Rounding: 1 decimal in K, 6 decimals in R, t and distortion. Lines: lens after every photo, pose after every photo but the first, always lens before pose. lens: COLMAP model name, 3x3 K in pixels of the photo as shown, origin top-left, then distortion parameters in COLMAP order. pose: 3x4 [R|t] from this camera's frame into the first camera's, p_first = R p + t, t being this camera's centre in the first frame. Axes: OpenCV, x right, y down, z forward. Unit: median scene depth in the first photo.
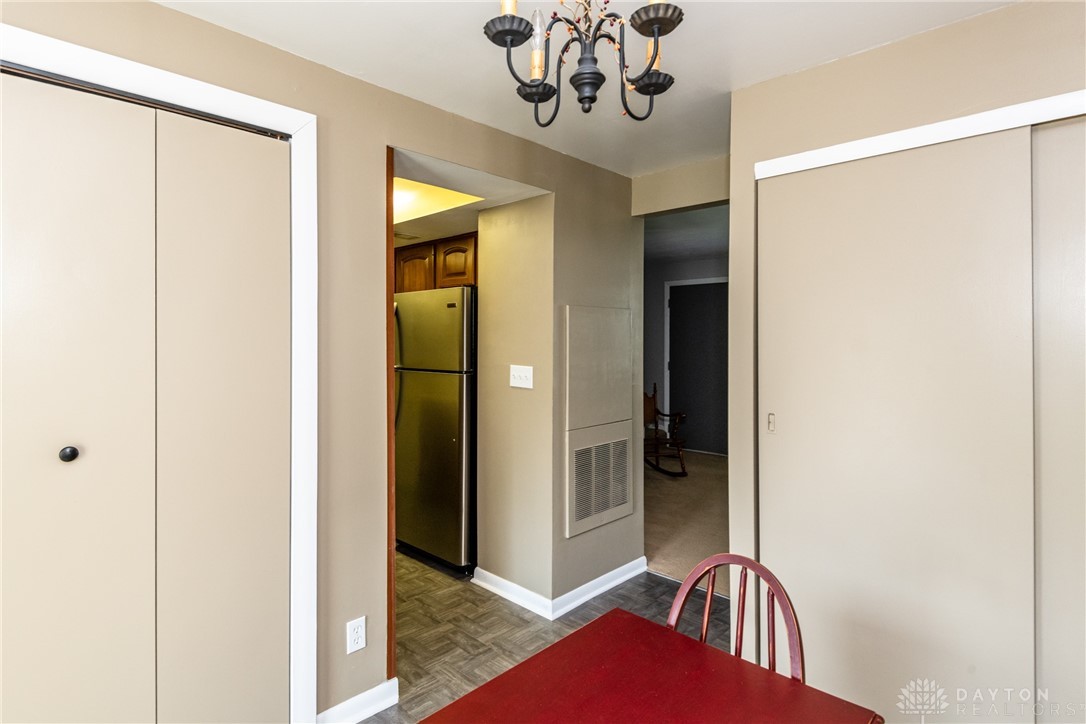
lens RADIAL K [[558.5, 0, 539.1], [0, 558.5, 334.0], [0, 0, 1]] dist [0.020821, -0.020096]
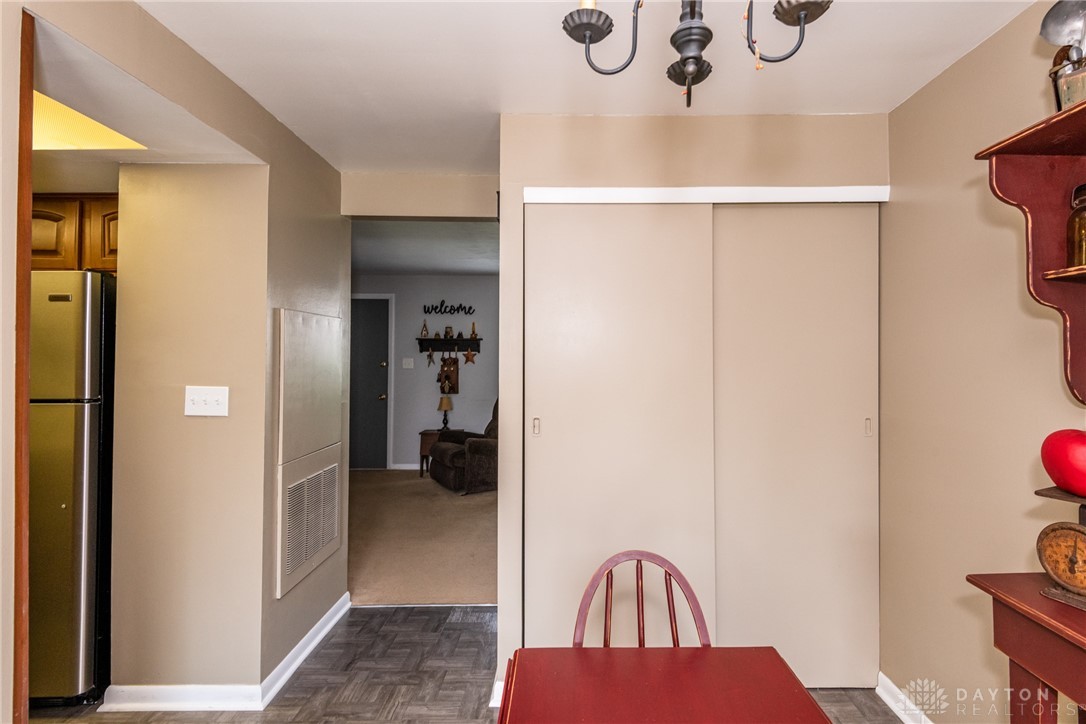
lens RADIAL K [[522.9, 0, 576.7], [0, 522.9, 346.2], [0, 0, 1]] dist [0.002820, -0.000480]
pose [[0.705991, 0.013003, 0.708102, -0.167945], [-0.006536, 0.999908, -0.011845, 0.007643], [-0.708191, 0.003734, 0.706011, 0.149239]]
